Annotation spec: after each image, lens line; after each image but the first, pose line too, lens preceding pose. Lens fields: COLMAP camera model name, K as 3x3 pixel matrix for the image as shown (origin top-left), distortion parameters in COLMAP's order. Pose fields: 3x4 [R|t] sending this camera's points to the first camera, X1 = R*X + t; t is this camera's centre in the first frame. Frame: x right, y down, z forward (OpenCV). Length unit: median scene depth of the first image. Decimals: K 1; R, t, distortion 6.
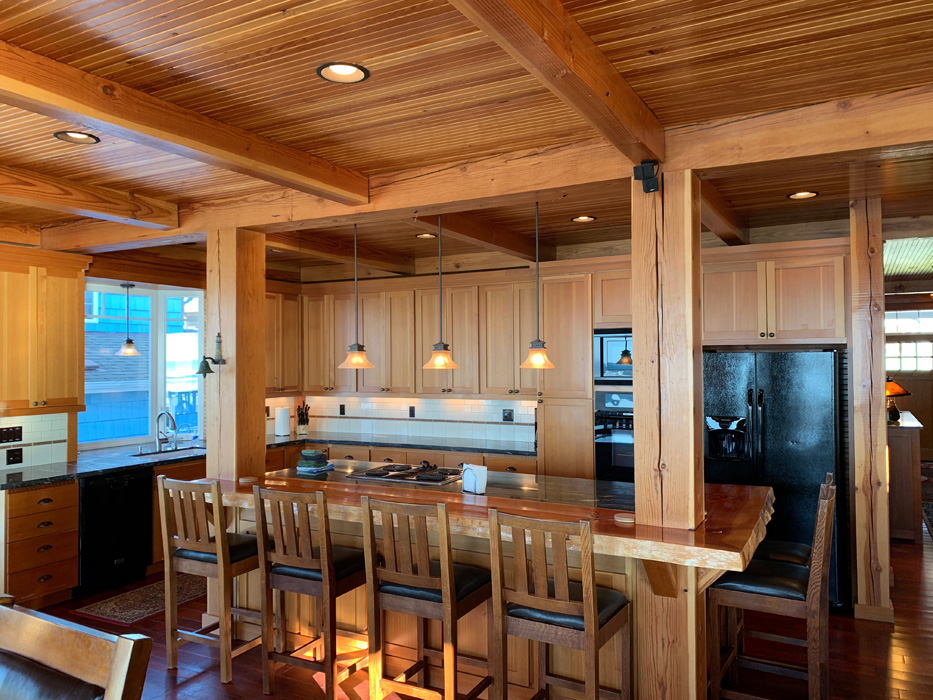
lens RADIAL K [[709.5, 0, 464.5], [0, 709.5, 349.5], [0, 0, 1]] dist [0.050904, -0.016023]
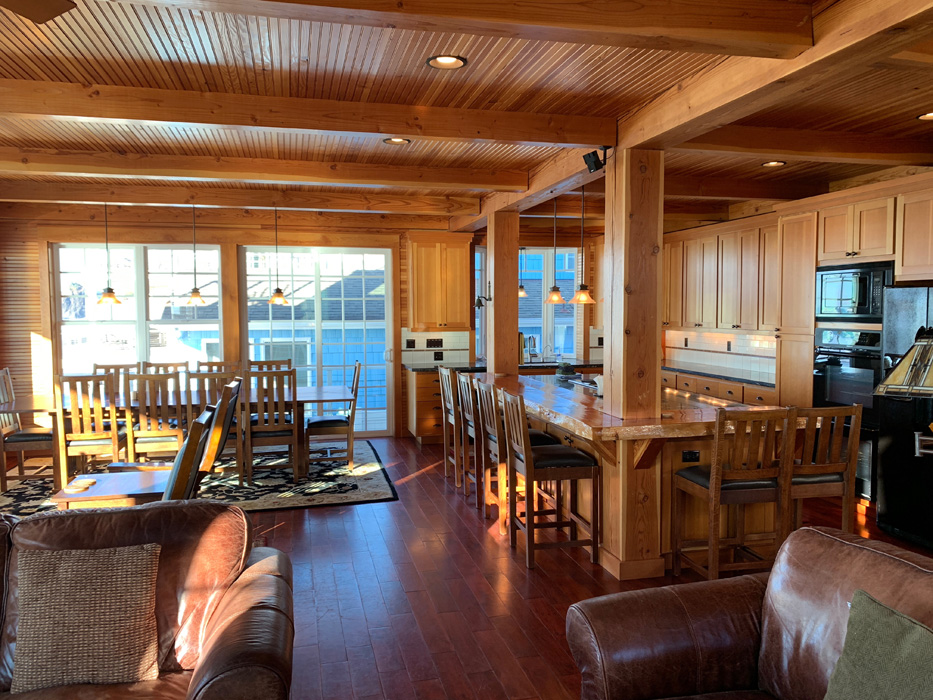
lens RADIAL K [[709.5, 0, 468.2], [0, 709.5, 350.4], [0, 0, 1]] dist [0.050904, -0.016023]
pose [[0.674934, 0.049697, -0.736202, 0.605156], [0.008973, 0.997103, 0.075535, 0.008696], [0.737823, -0.057587, 0.672533, -0.064006]]
